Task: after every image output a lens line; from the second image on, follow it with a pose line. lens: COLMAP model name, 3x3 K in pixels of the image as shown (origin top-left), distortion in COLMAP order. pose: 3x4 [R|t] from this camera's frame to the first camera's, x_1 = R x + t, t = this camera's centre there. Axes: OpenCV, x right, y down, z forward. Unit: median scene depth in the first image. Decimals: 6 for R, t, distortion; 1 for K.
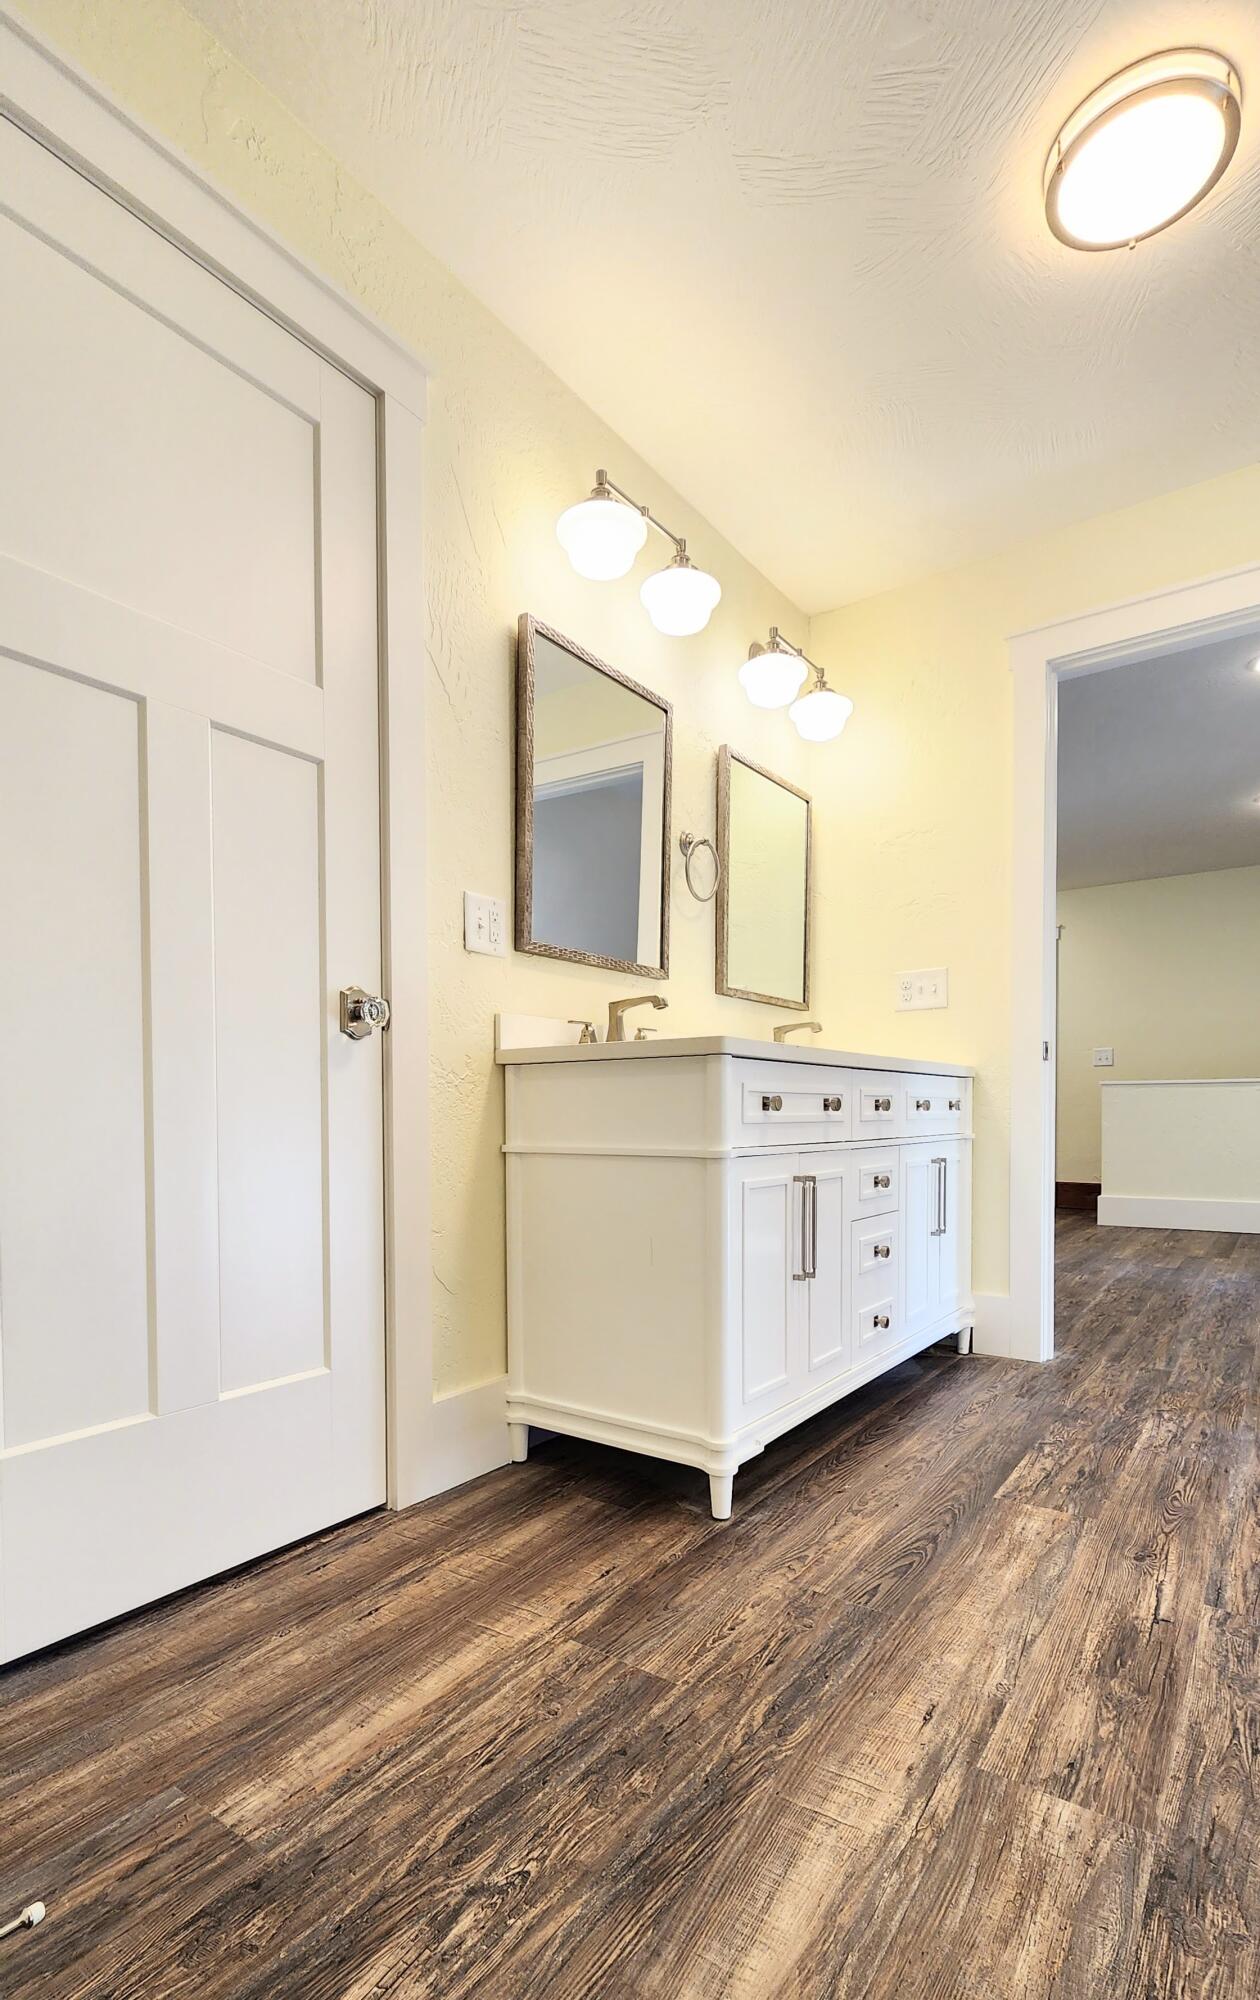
lens RADIAL K [[942.1, 0, 632.4], [0, 942.1, 1131.4], [0, 0, 1]] dist [-0.000057, -0.000391]
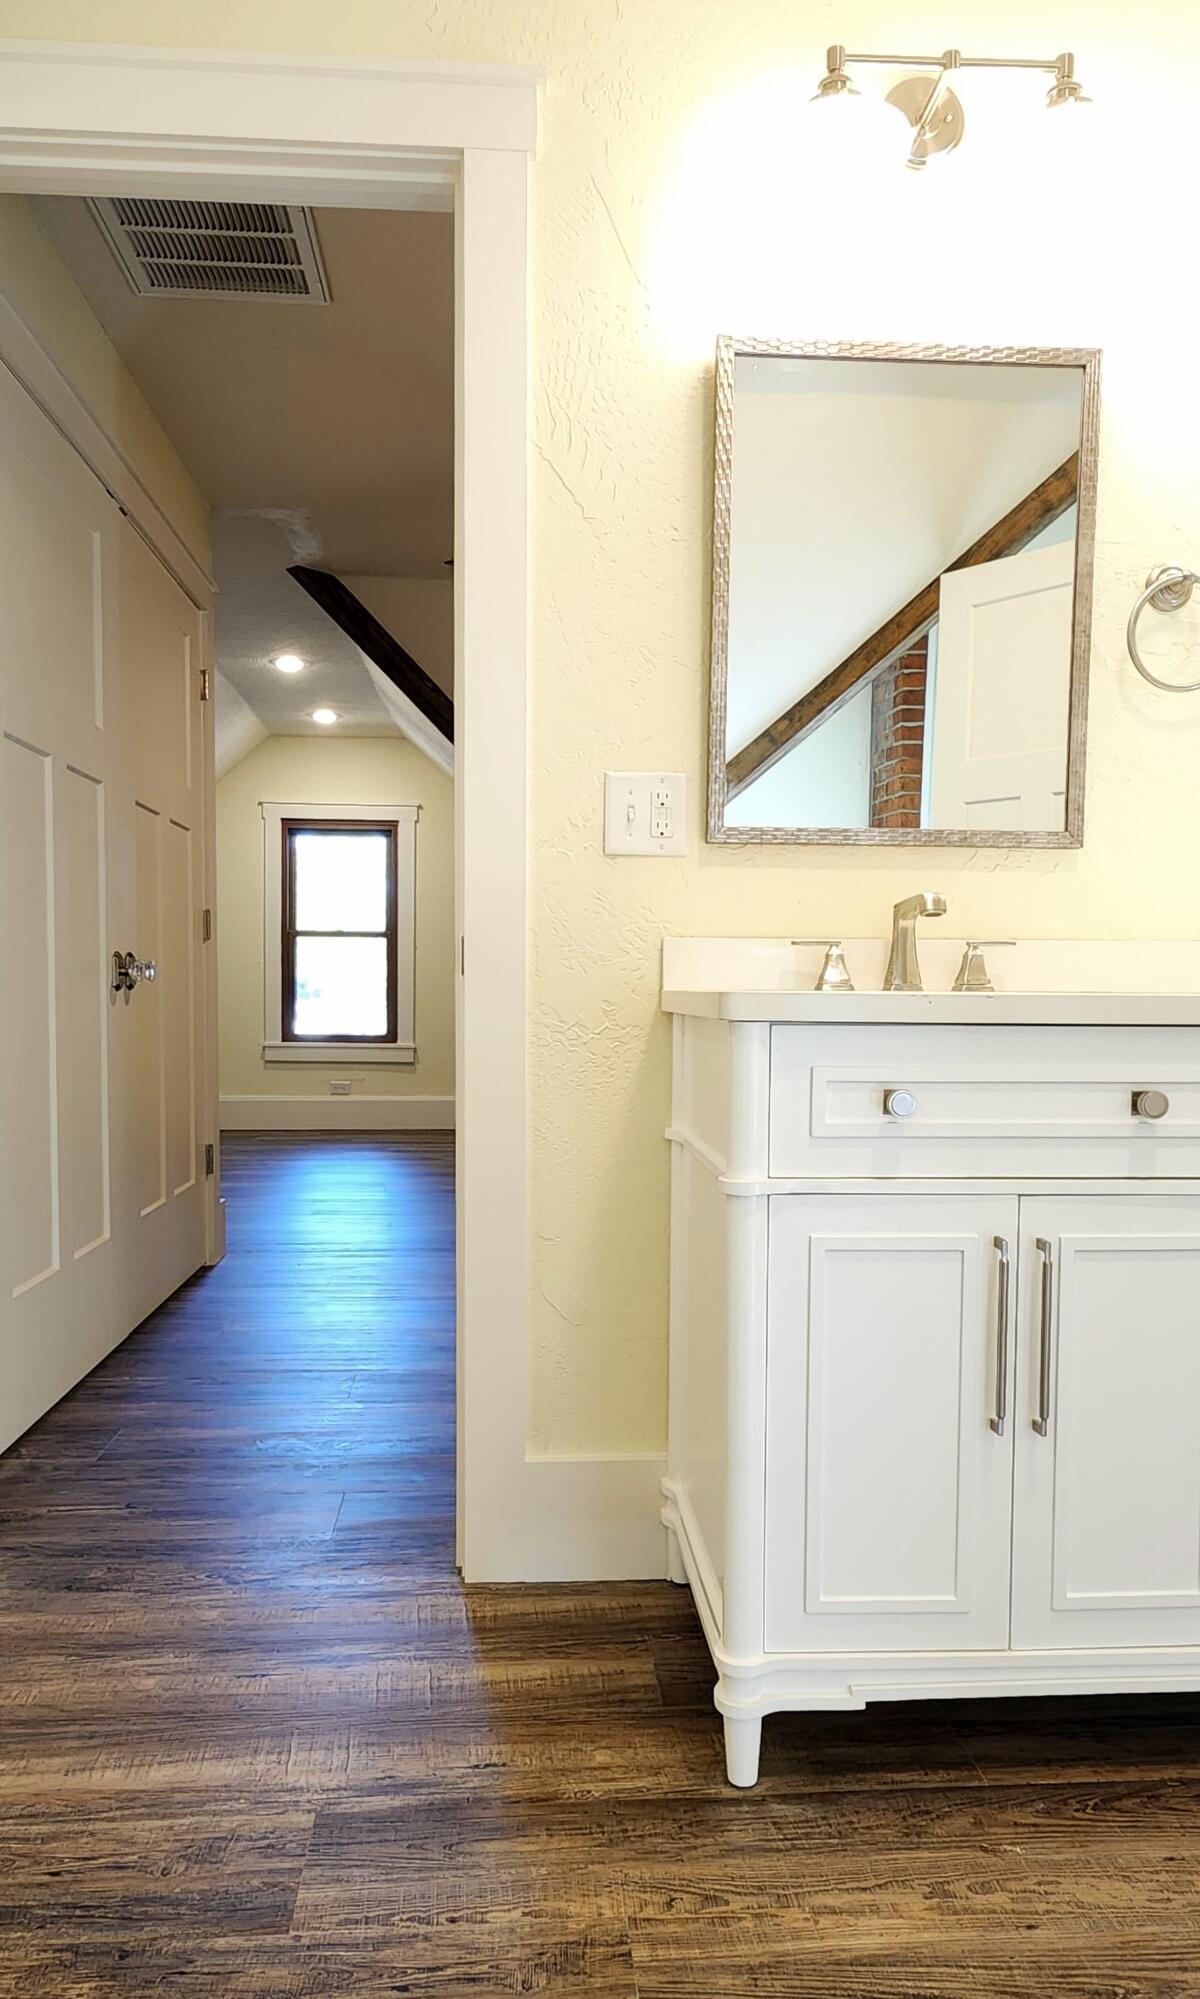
lens RADIAL K [[1316.0, 0, 595.1], [0, 1316.0, 1058.5], [0, 0, 1]] dist [-0.001348, -0.001955]
pose [[0.638012, 0.050258, -0.768385, 0.648046], [-0.026091, 0.998706, 0.043659, -0.088186], [0.769585, -0.007807, 0.638497, 0.381197]]
